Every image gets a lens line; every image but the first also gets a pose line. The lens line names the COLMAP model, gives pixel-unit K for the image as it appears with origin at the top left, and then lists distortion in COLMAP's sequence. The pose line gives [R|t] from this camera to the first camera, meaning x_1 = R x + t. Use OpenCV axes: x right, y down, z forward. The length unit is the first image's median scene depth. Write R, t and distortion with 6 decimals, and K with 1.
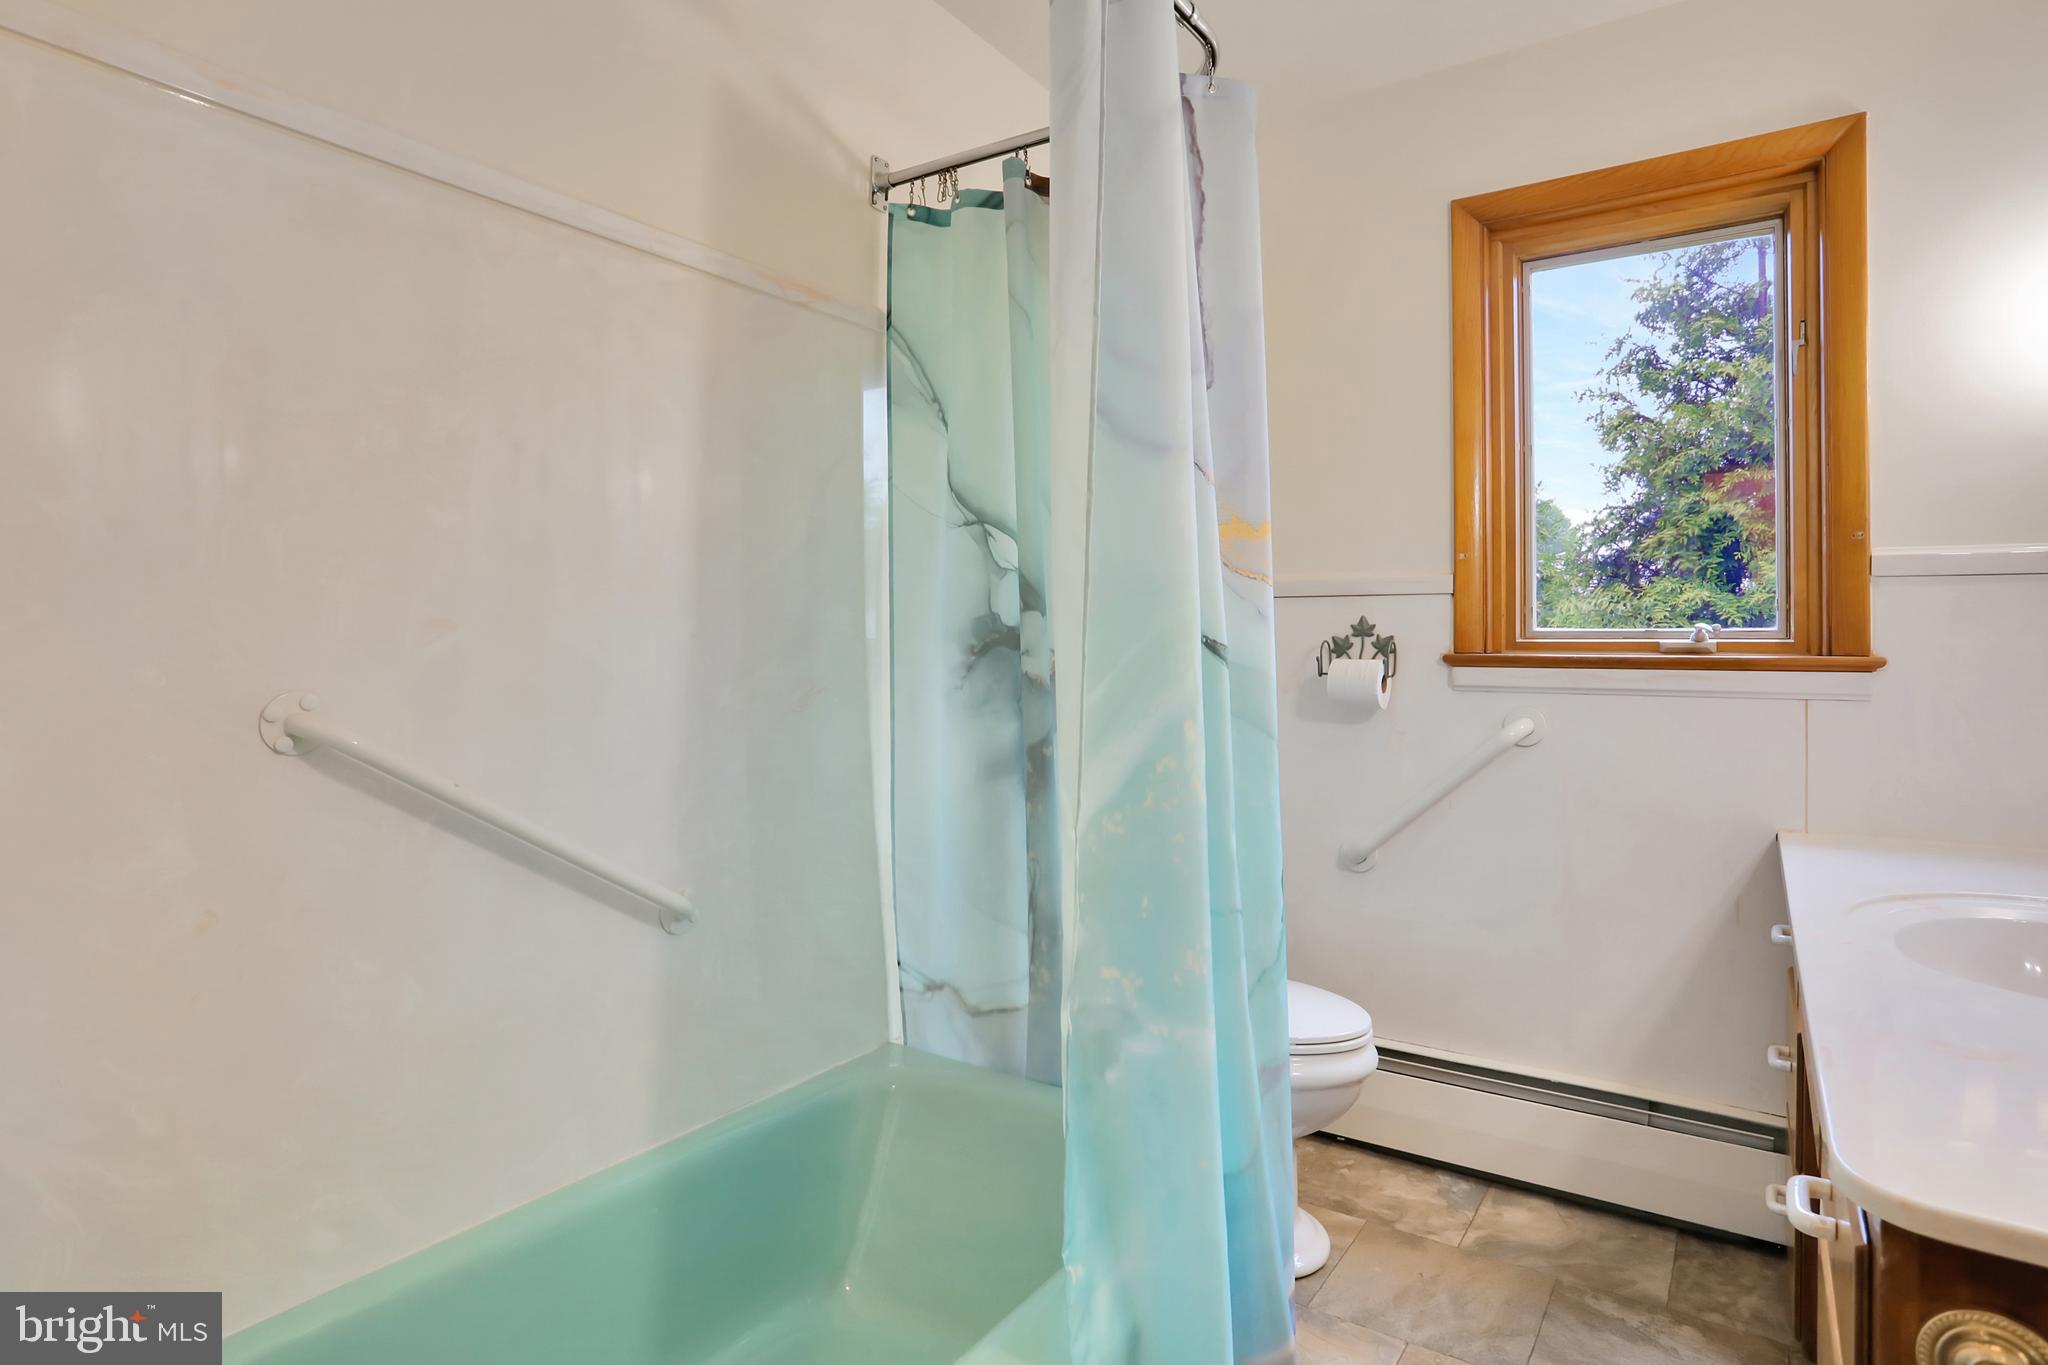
lens RADIAL K [[1042.1, 0, 1019.0], [0, 1042.1, 680.0], [0, 0, 1]] dist [-0.075696, 0.037796]
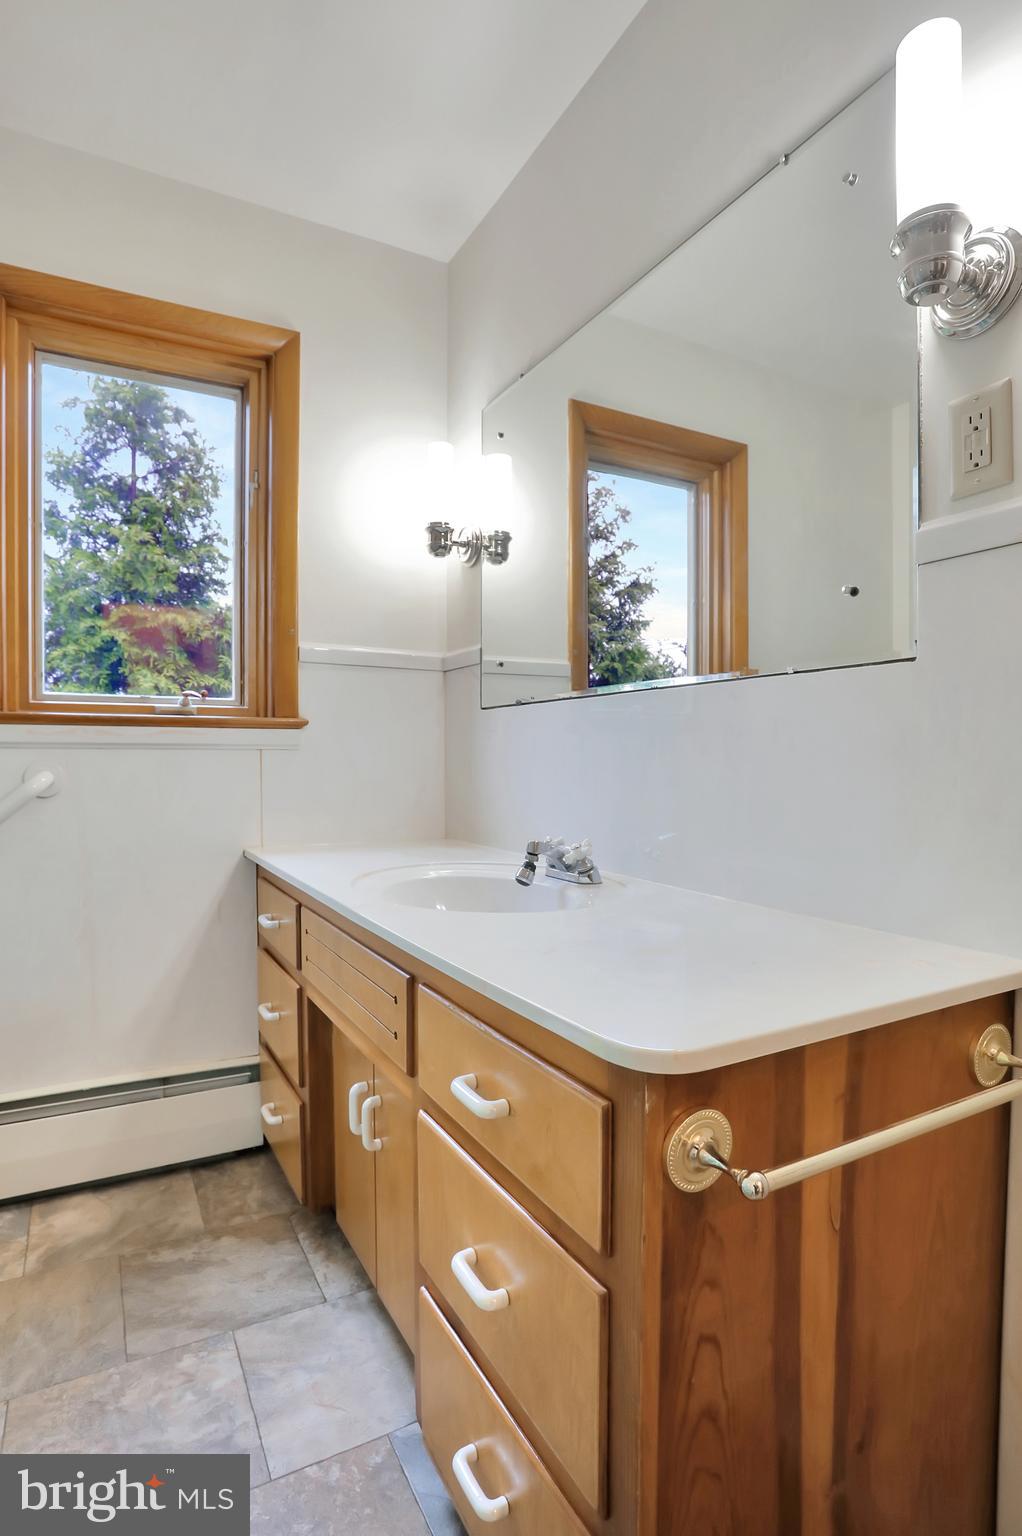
lens RADIAL K [[781.6, 0, 444.5], [0, 781.6, 804.4], [0, 0, 1]] dist [-0.075696, 0.037796]
pose [[0.461063, -0.042851, 0.886332, -0.036986], [0.016928, 0.999076, 0.039496, 0.049220], [-0.887206, -0.003206, 0.461362, 0.255004]]
